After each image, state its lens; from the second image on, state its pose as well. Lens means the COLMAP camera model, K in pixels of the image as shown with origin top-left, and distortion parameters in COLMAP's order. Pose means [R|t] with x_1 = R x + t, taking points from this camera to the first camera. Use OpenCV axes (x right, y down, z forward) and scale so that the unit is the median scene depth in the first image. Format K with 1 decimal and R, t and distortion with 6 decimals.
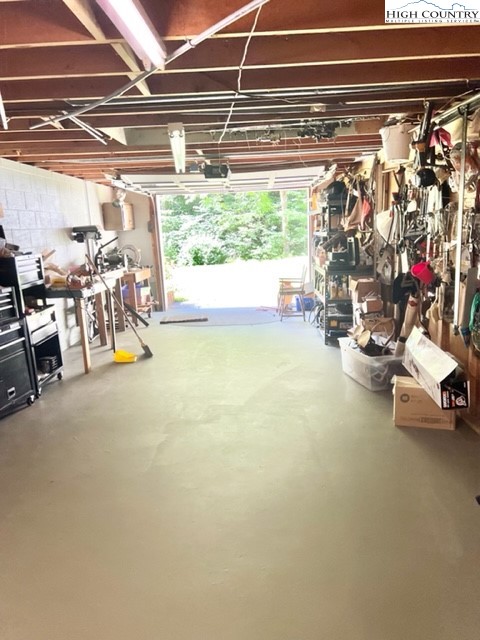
lens RADIAL K [[484.4, 0, 246.1], [0, 484.4, 324.6], [0, 0, 1]] dist [0.044916, -0.045924]
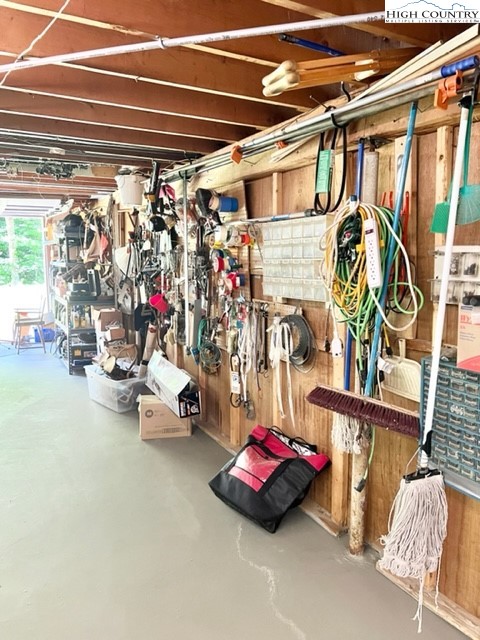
lens RADIAL K [[484.4, 0, 245.4], [0, 484.4, 321.2], [0, 0, 1]] dist [0.044916, -0.045924]
pose [[0.864413, -0.025928, 0.502114, -0.039906], [0.059063, 0.996991, -0.050197, 0.005894], [-0.499302, 0.073047, 0.863343, -0.094542]]
